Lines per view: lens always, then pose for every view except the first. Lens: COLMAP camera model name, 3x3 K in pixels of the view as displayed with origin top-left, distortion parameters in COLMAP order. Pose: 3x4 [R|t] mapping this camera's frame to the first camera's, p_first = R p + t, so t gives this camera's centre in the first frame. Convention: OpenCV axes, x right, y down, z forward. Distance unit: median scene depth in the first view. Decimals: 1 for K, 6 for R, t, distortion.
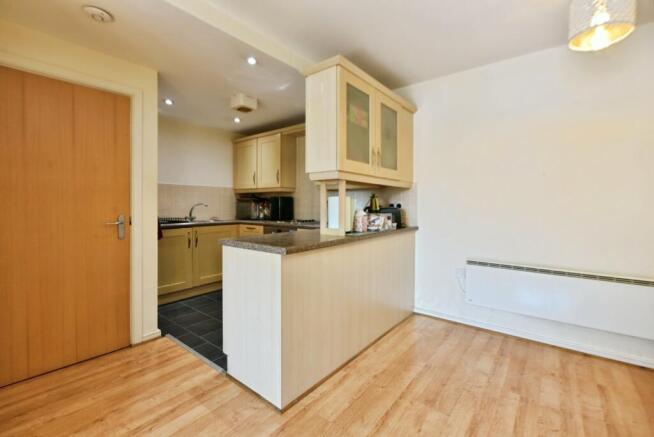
lens RADIAL K [[285.9, 0, 328.6], [0, 285.9, 210.0], [0, 0, 1]] dist [-0.002694, -0.000268]
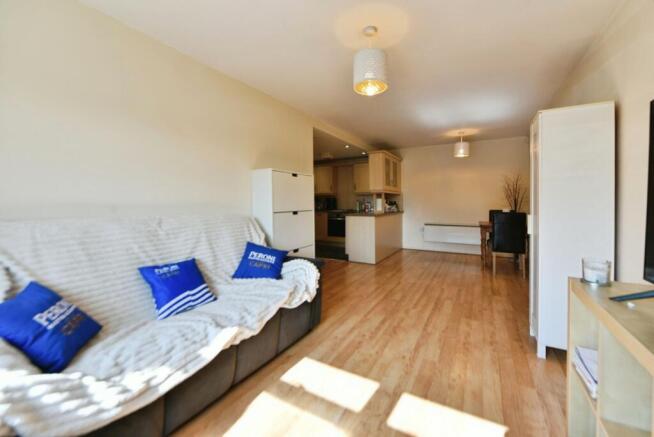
lens RADIAL K [[257.4, 0, 341.2], [0, 257.4, 204.3], [0, 0, 1]] dist [0.000160, 0.000016]
pose [[0.985242, -0.009969, 0.170879, -0.761994], [0.012227, 0.999851, -0.012164, 0.033500], [-0.170733, 0.014074, 0.985217, -1.346409]]
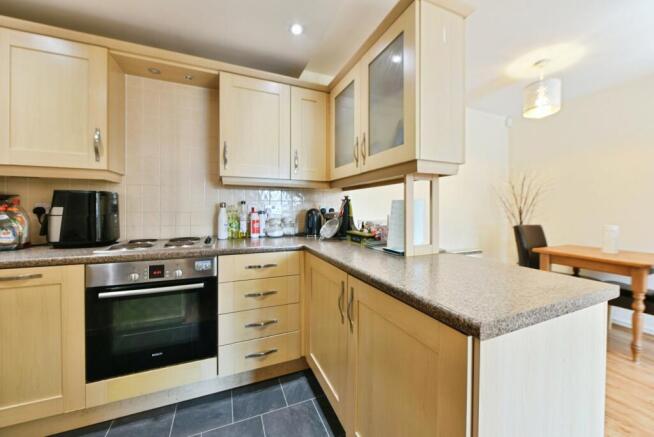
lens RADIAL K [[257.4, 0, 341.2], [0, 257.4, 204.3], [0, 0, 1]] dist [0.000160, 0.000016]
pose [[0.457340, 0.011450, 0.889218, -0.663459], [0.017299, 0.999613, -0.021769, -0.024130], [-0.889124, 0.025338, 0.456965, 0.928491]]
